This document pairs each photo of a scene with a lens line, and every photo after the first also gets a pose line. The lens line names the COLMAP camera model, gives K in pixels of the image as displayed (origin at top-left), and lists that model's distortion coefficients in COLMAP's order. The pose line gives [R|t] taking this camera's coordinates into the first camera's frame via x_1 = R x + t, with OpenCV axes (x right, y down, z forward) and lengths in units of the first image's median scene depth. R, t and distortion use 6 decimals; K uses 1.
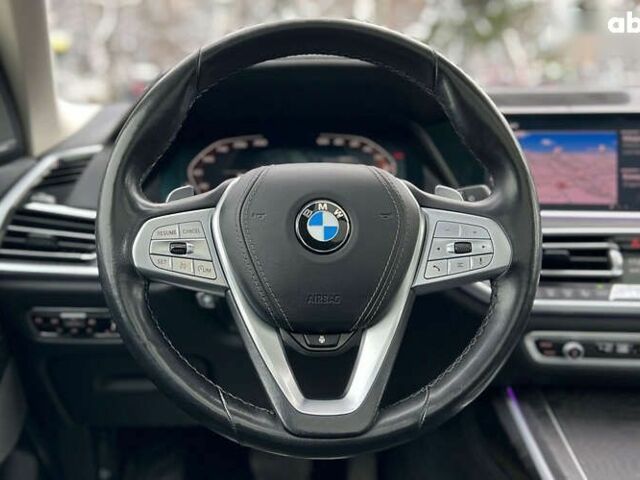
lens RADIAL K [[667.2, 0, 283.4], [0, 667.2, 239.4], [0, 0, 1]] dist [0.010022, -0.002110]
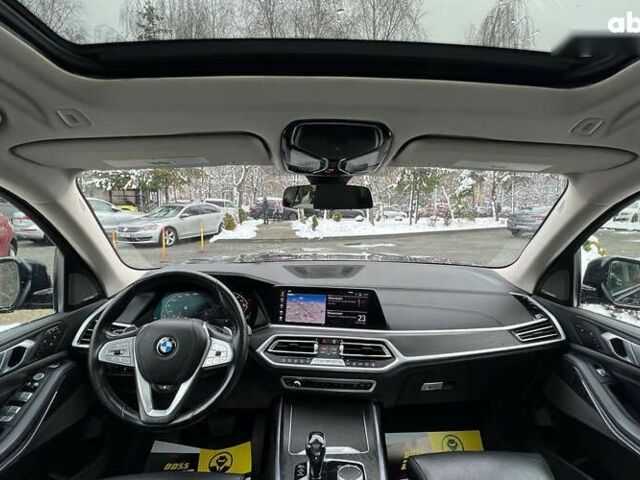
lens RADIAL K [[345.2, 0, 330.0], [0, 345.2, 238.1], [0, 0, 1]] dist [-0.000762, 0.000821]
pose [[0.999765, 0.021376, 0.003637, 0.726781], [-0.020665, 0.990117, -0.138715, -0.282036], [-0.006566, 0.138607, 0.990326, -0.538604]]
